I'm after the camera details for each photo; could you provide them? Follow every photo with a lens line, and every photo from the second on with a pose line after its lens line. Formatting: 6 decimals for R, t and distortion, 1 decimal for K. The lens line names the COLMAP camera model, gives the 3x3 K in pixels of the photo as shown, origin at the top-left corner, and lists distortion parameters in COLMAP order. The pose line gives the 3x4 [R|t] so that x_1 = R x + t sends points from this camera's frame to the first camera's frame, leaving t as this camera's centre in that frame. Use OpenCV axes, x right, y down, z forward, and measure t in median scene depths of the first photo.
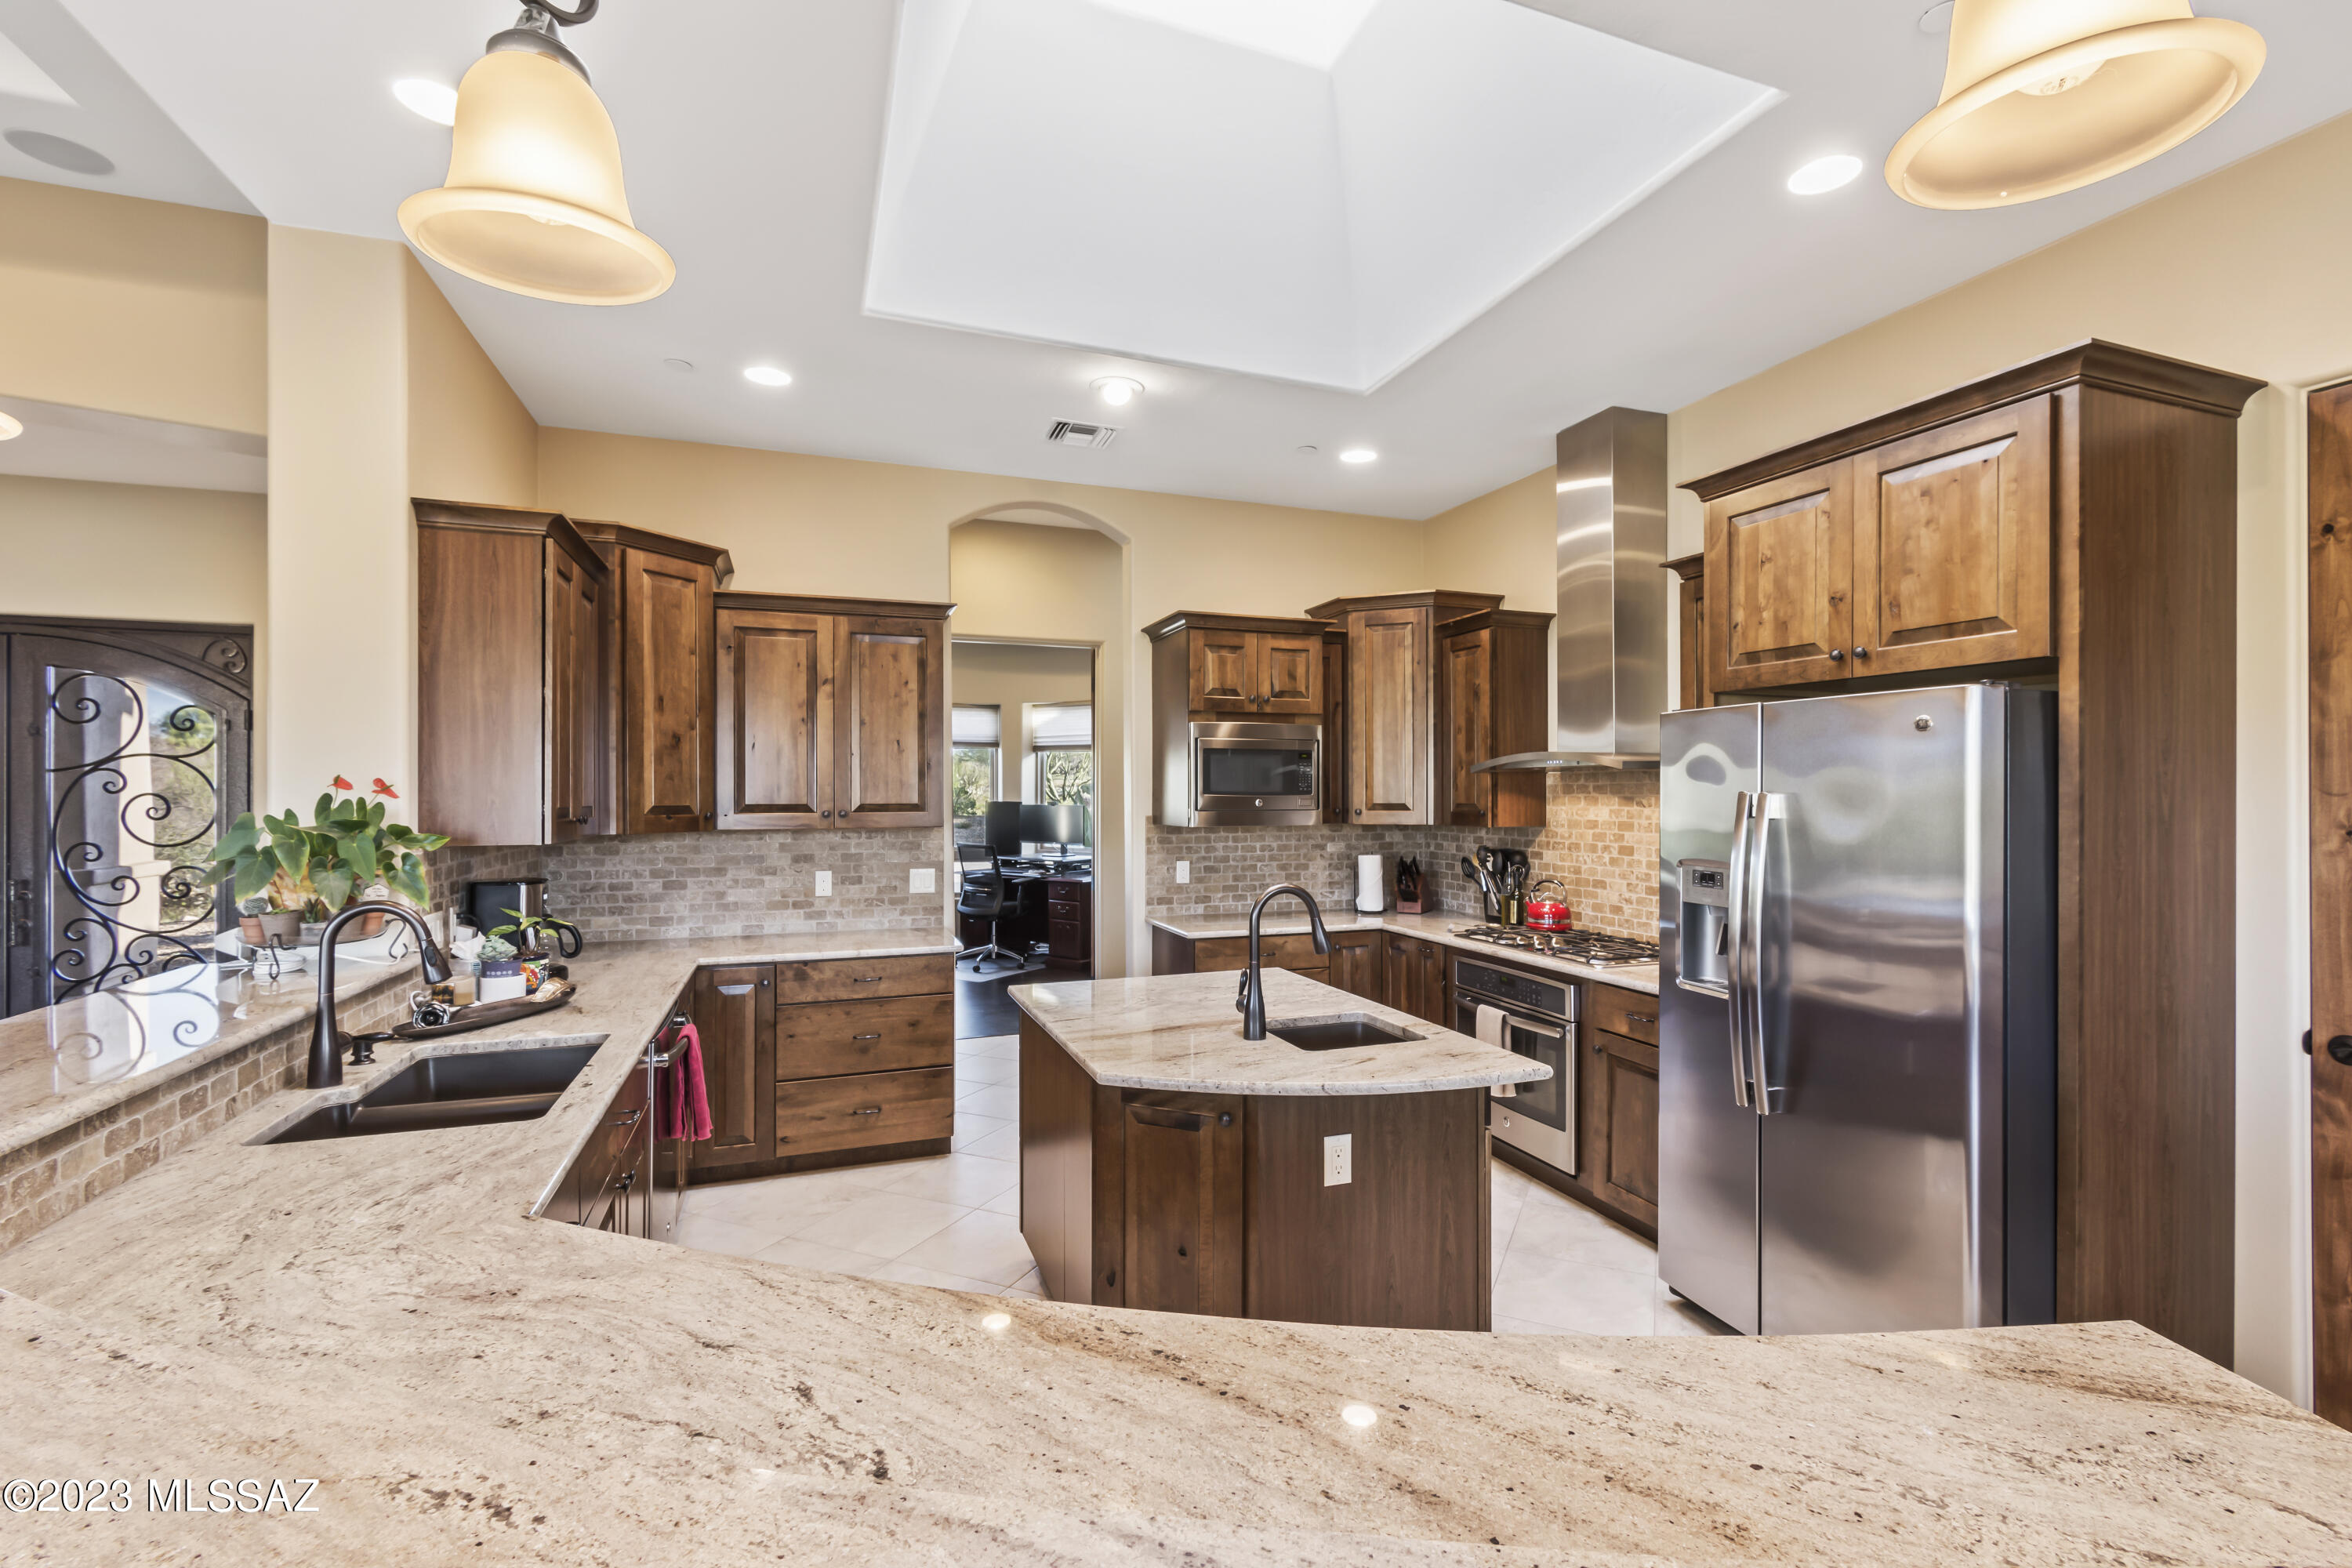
lens RADIAL K [[1039.1, 0, 1211.2], [0, 1039.1, 792.6], [0, 0, 1]] dist [0.009804, -0.004499]
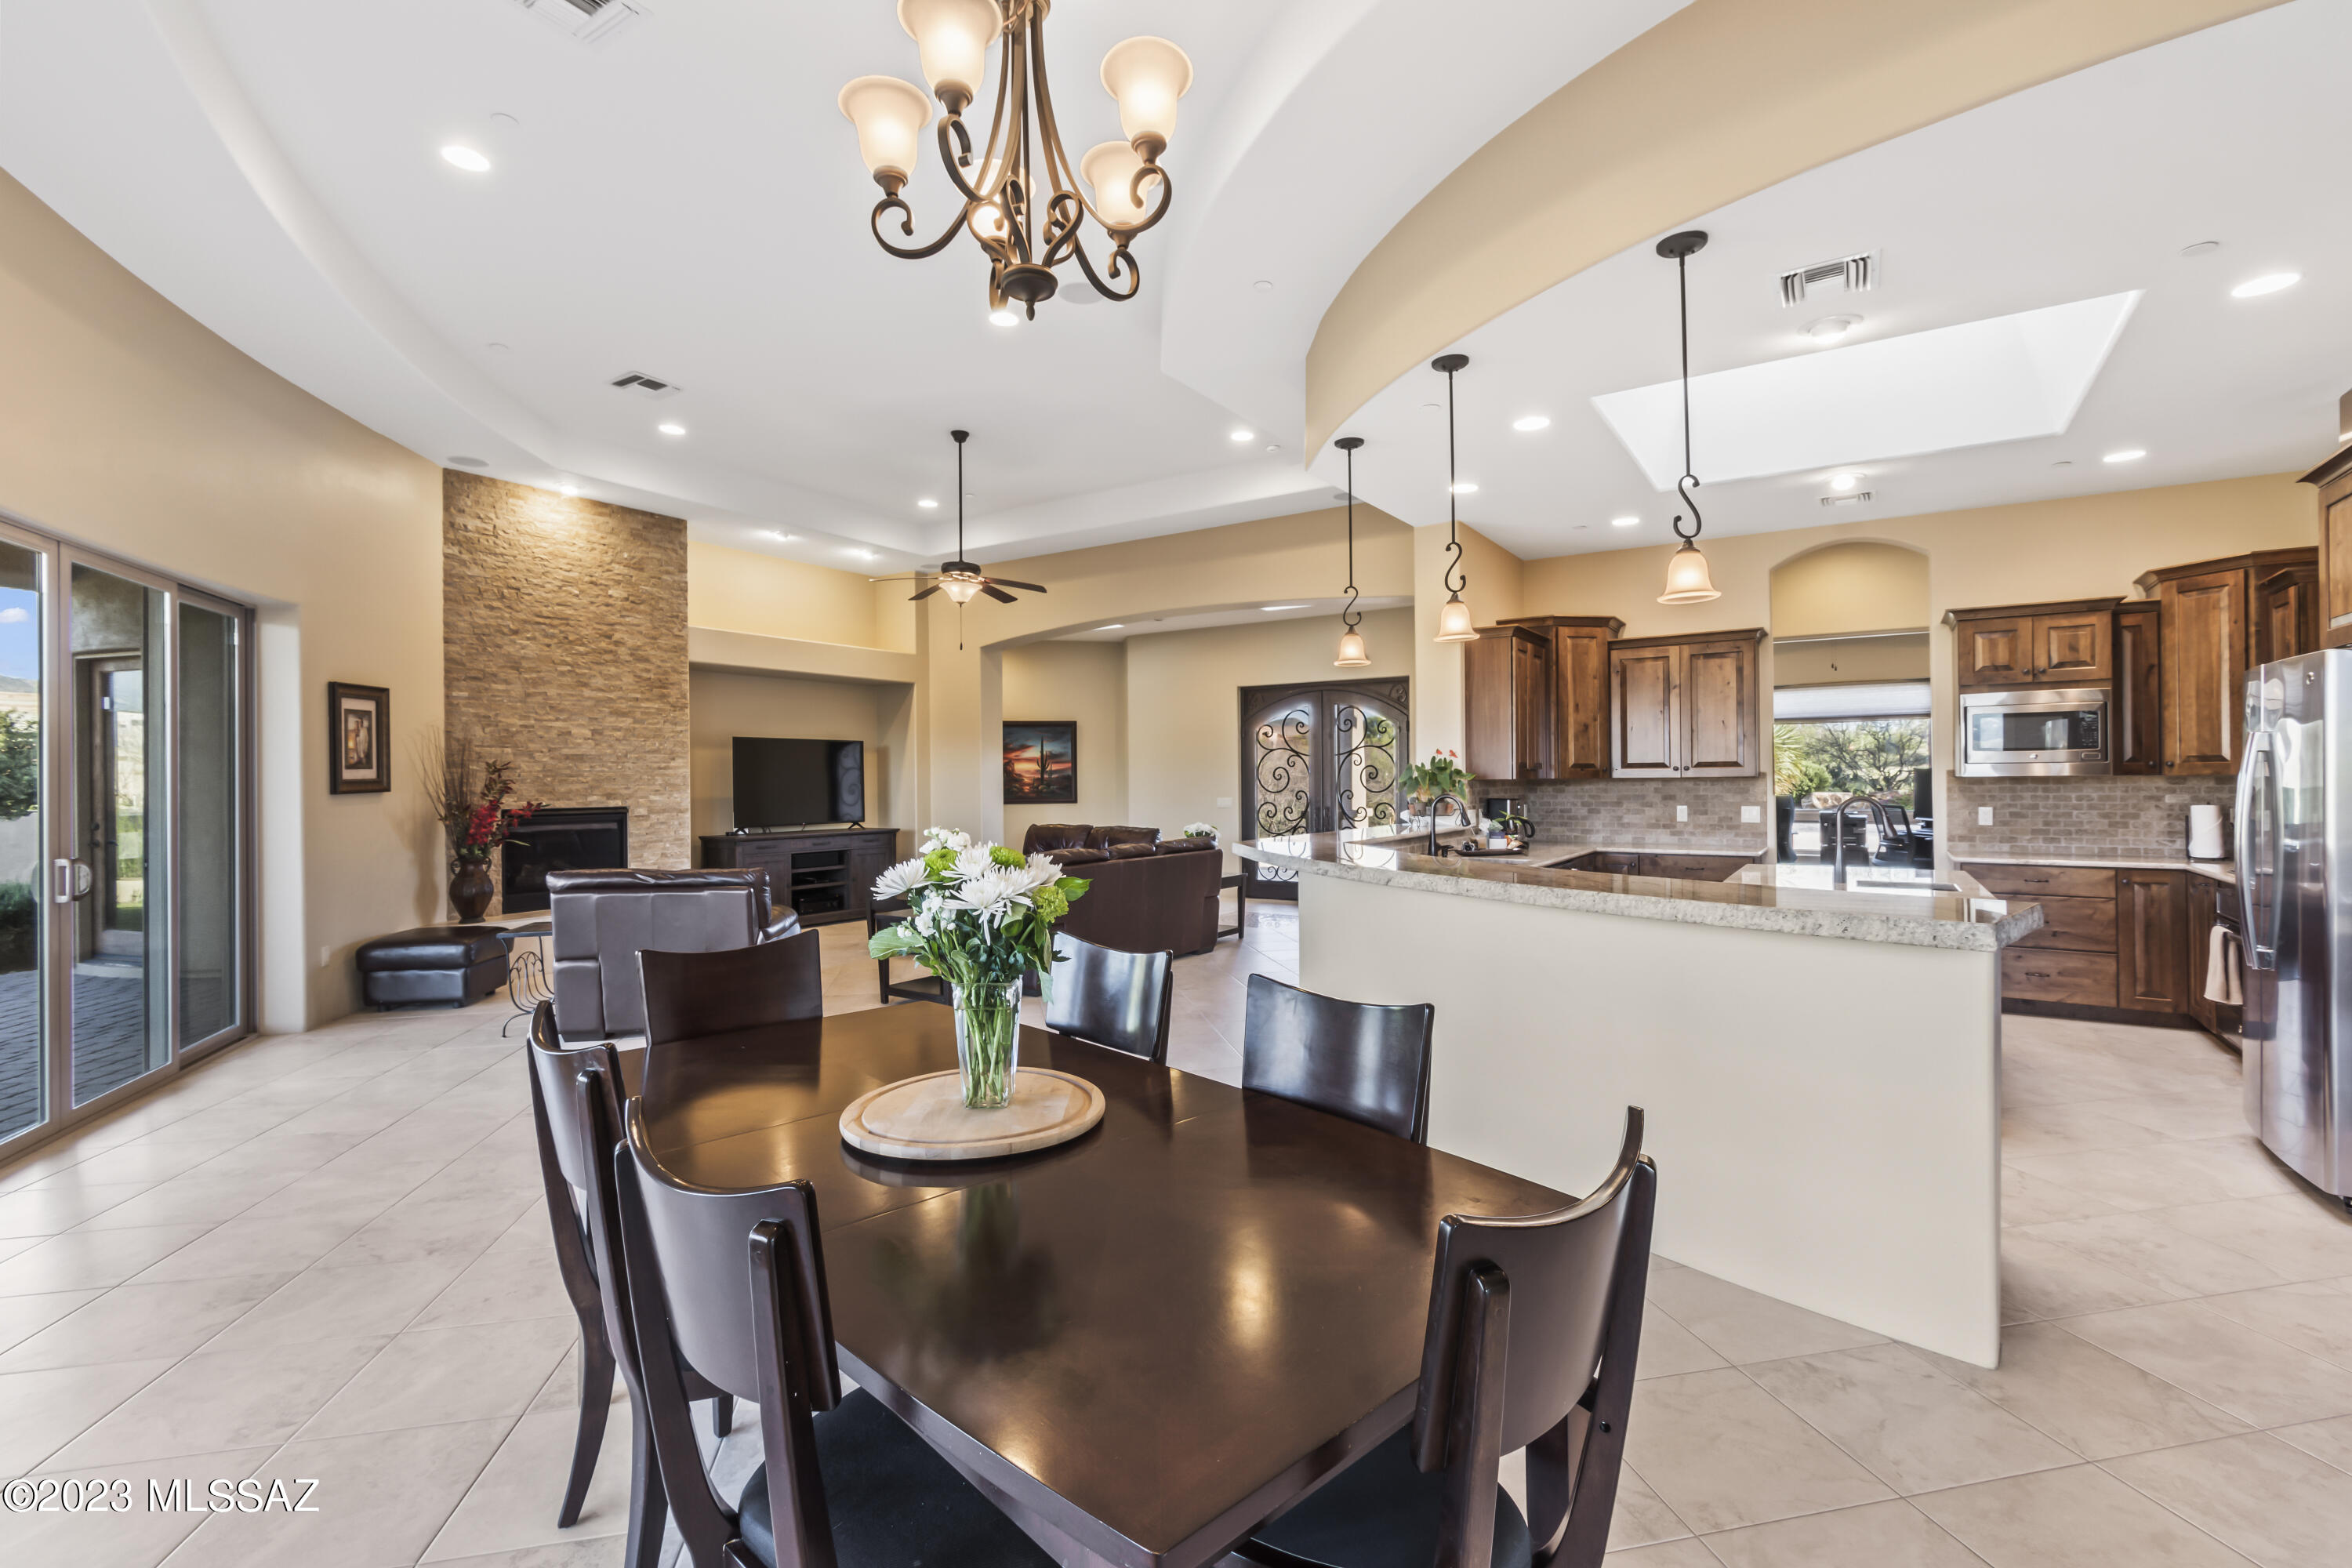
lens RADIAL K [[1039.1, 0, 1199.6], [0, 1039.1, 777.4], [0, 0, 1]] dist [0.009804, -0.004499]
pose [[0.591938, -0.005522, -0.805965, 0.462708], [0.008456, 0.999964, -0.000641, 0.027091], [0.805939, -0.006436, 0.591963, -0.518320]]
